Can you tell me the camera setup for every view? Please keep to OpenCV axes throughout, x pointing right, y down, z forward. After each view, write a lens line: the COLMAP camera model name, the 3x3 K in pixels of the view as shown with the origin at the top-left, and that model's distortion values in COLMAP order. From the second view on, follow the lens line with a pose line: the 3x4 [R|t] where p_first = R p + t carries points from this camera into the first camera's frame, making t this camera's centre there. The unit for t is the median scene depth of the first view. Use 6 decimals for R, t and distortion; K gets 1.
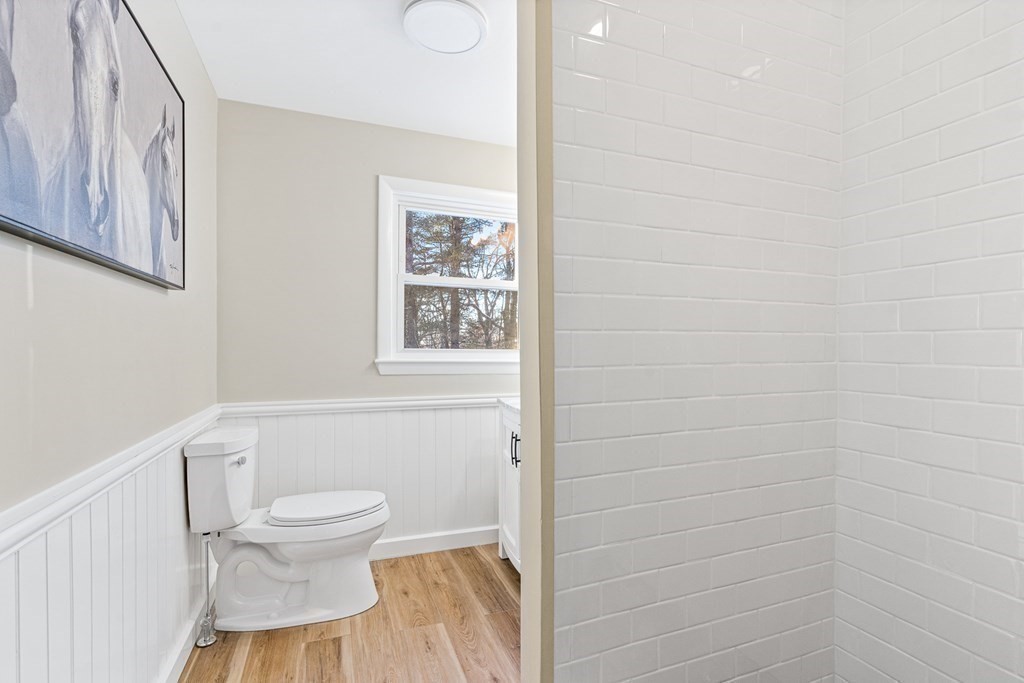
lens RADIAL K [[467.6, 0, 514.7], [0, 467.6, 349.2], [0, 0, 1]] dist [-0.008972, -0.000182]
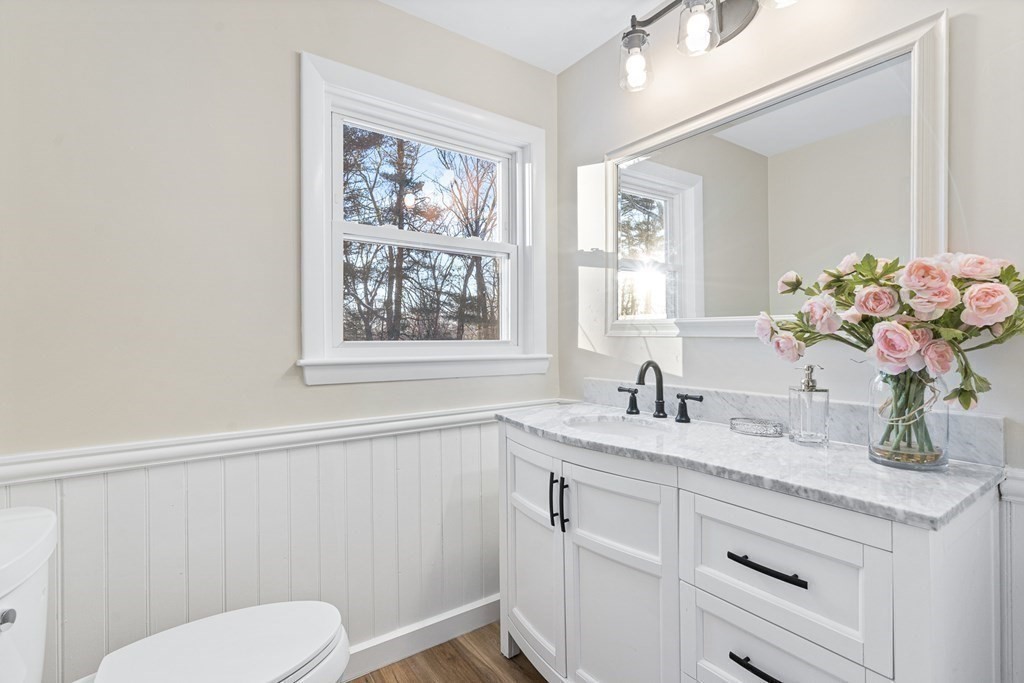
lens RADIAL K [[467.6, 0, 507.5], [0, 467.6, 333.2], [0, 0, 1]] dist [-0.008972, -0.000182]
pose [[0.970928, -0.012796, 0.239029, -0.172421], [0.016322, 0.999785, -0.012777, 0.000062], [-0.238814, 0.016307, 0.970928, 0.342377]]
